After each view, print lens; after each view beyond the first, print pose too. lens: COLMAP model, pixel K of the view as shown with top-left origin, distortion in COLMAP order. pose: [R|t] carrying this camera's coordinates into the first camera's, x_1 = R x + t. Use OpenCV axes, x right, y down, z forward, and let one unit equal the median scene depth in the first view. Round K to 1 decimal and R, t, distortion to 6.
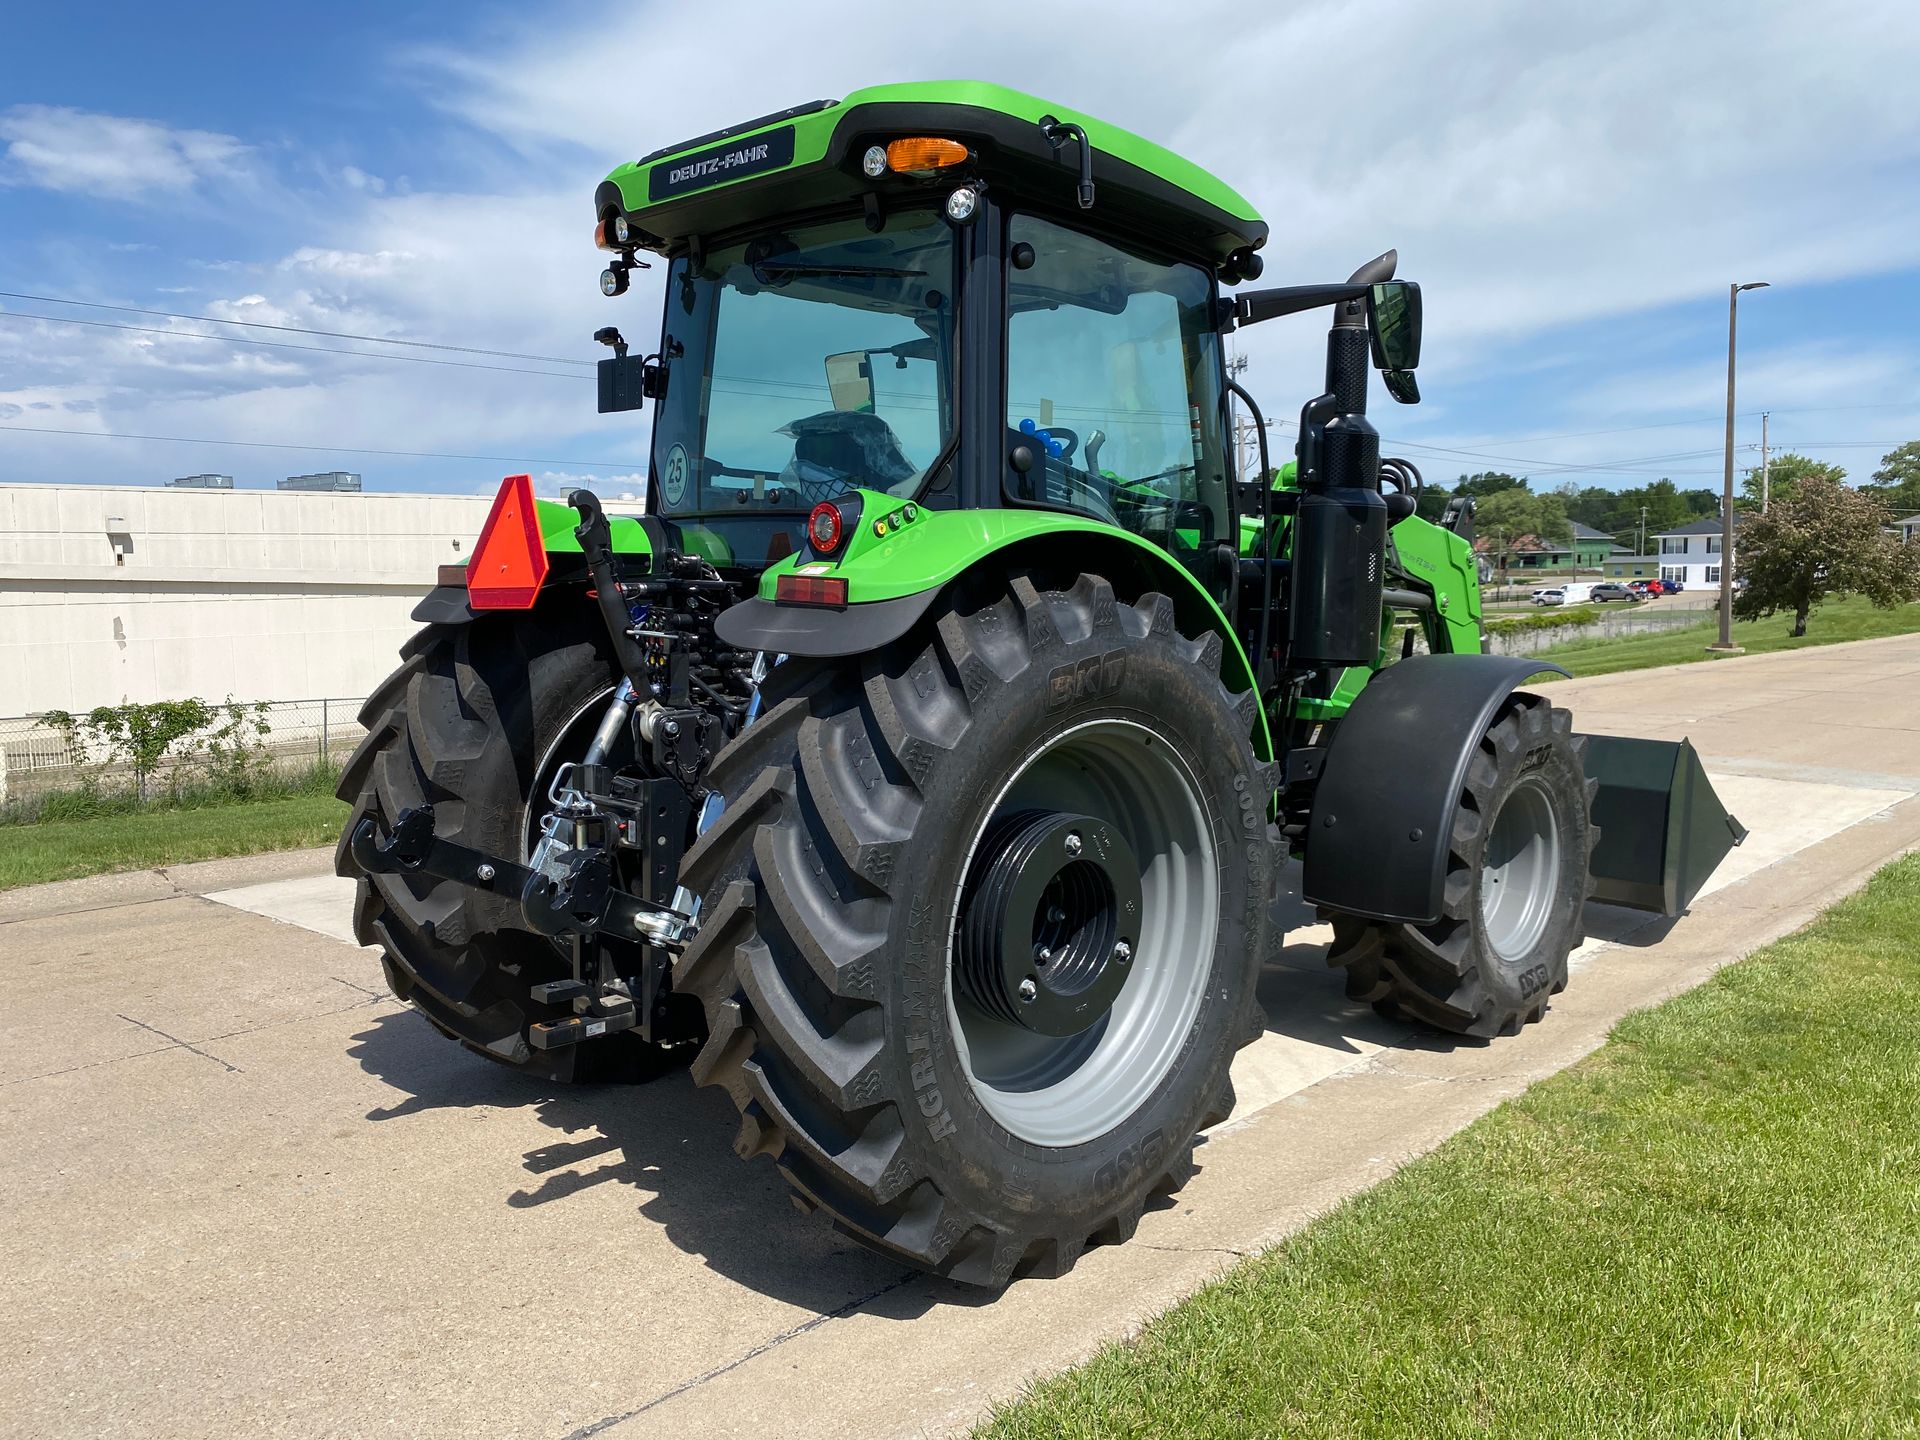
lens RADIAL K [[1462.5, 0, 953.9], [0, 1462.5, 713.7], [0, 0, 1]] dist [0.027294, -0.026012]
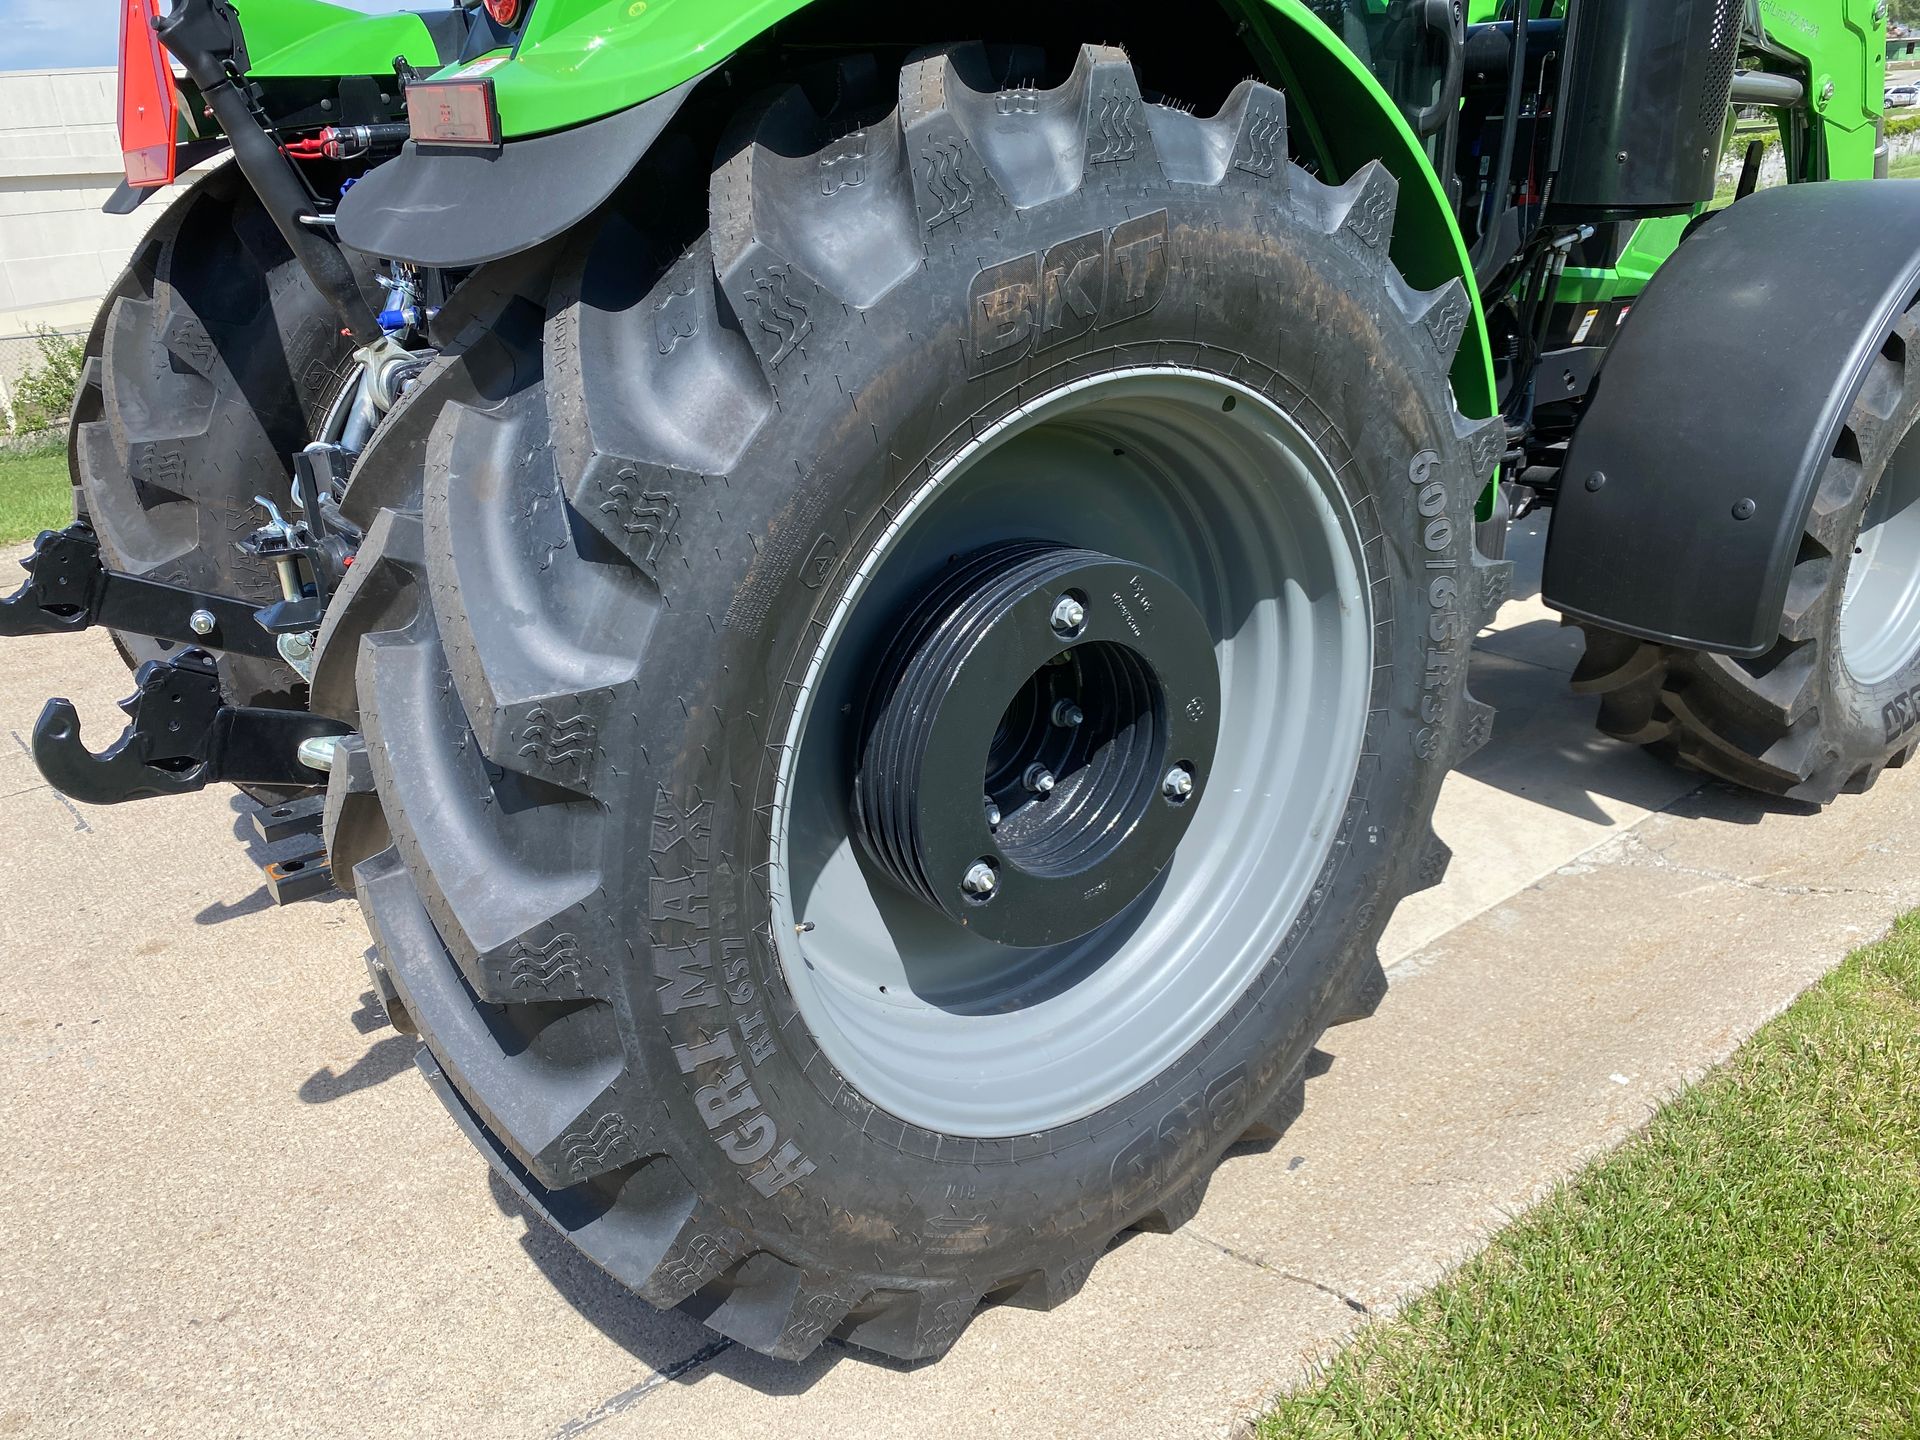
lens RADIAL K [[1462.5, 0, 938.4], [0, 1462.5, 739.1], [0, 0, 1]] dist [0.027294, -0.026012]
pose [[0.986876, 0.009783, -0.161181, 0.111048], [0.039089, 0.954004, 0.297235, -0.023893], [0.156676, -0.299635, 0.941101, 0.450332]]
